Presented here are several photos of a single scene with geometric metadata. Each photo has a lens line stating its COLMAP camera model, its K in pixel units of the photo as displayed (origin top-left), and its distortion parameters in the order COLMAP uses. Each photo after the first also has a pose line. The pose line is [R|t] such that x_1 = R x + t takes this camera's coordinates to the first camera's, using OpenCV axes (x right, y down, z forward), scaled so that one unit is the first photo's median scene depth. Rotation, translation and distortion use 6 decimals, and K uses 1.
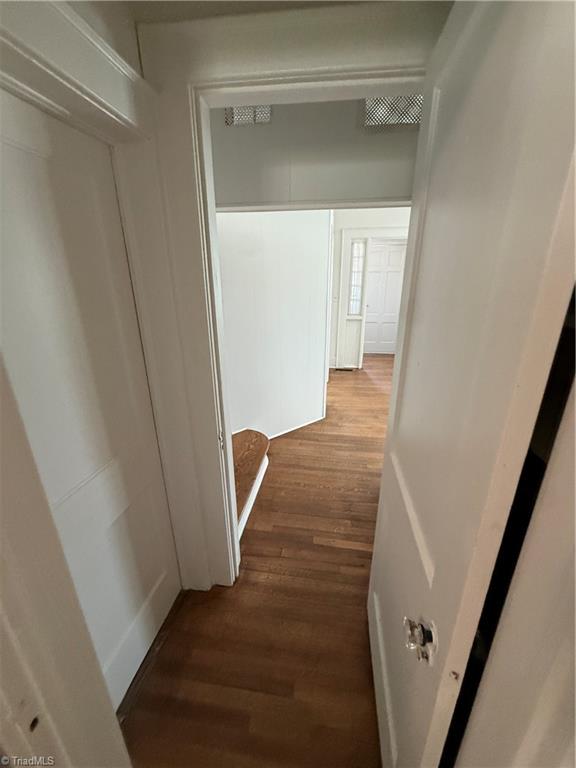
lens RADIAL K [[306.8, 0, 288.0], [0, 306.8, 384.0], [0, 0, 1]] dist [-0.000601, -0.000031]
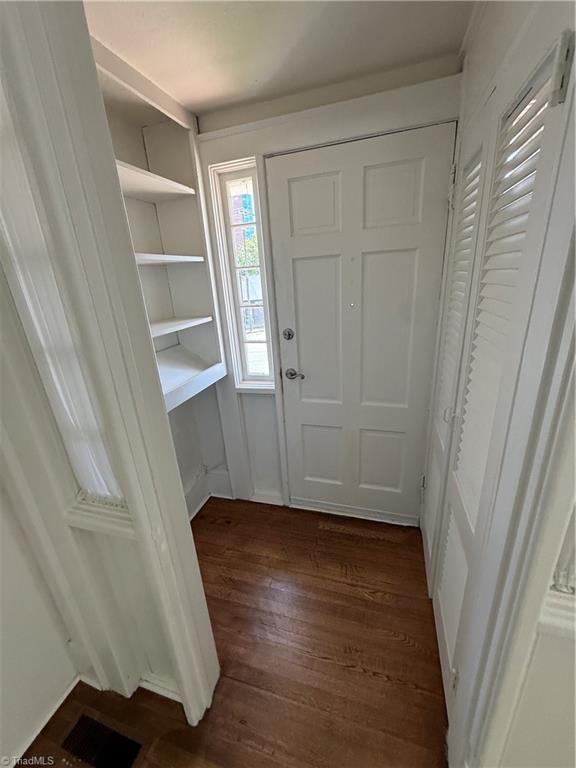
lens RADIAL K [[306.8, 0, 288.0], [0, 306.8, 384.0], [0, 0, 1]] dist [-0.000601, -0.000031]
pose [[0.986204, -0.003116, -0.165506, 0.427484], [0.003273, 0.999994, 0.000674, -0.358866], [0.165503, -0.001207, 0.986209, 1.031041]]
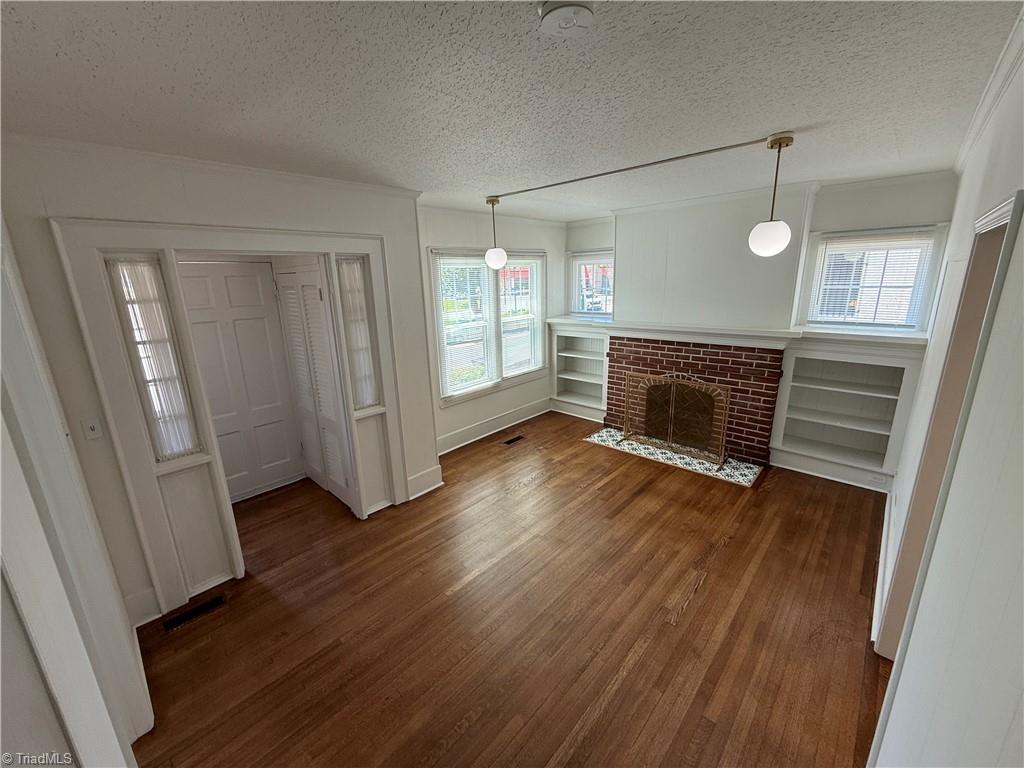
lens RADIAL K [[409.0, 0, 508.4], [0, 409.0, 383.8], [0, 0, 1]] dist [-0.000601, -0.000031]
pose [[0.575284, -0.214543, 0.789316, 0.097536], [0.289934, 0.955818, 0.048484, -0.266785], [-0.764844, 0.200957, 0.612070, 0.498202]]
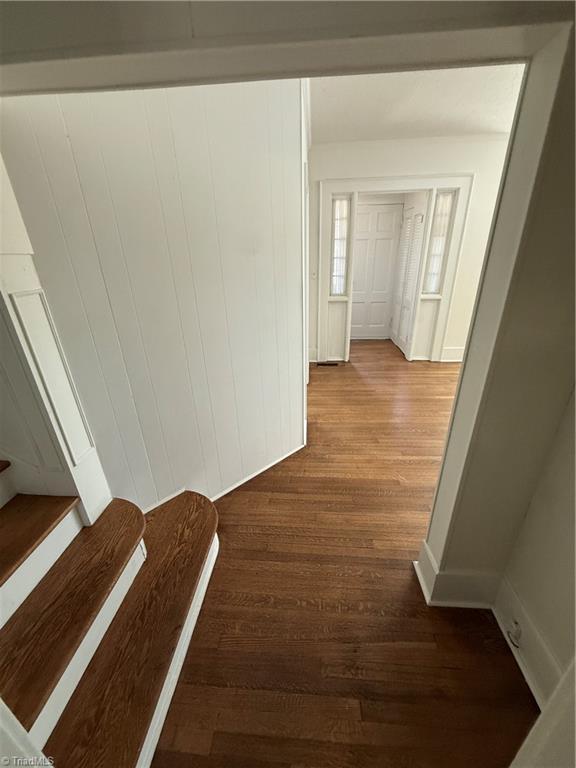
lens RADIAL K [[306.8, 0, 288.0], [0, 306.8, 384.0], [0, 0, 1]] dist [-0.000601, -0.000031]
pose [[0.997107, -0.049129, 0.057996, 0.035922], [0.044609, 0.996047, 0.076811, -0.077197], [-0.061540, -0.074001, 0.995358, 0.244329]]
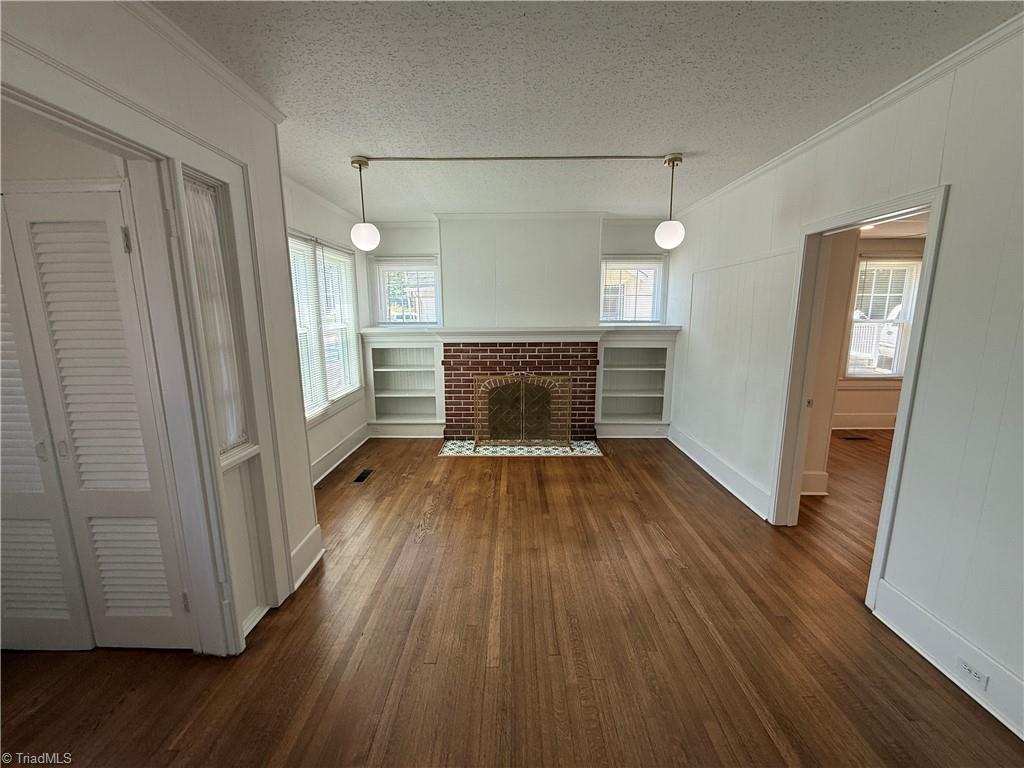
lens RADIAL K [[409.0, 0, 508.4], [0, 409.0, 383.8], [0, 0, 1]] dist [-0.000601, -0.000031]
pose [[-0.132952, -0.164941, 0.977302, 0.085066], [0.329222, 0.922717, 0.200516, -0.318981], [-0.934846, 0.348408, -0.068374, 0.910541]]
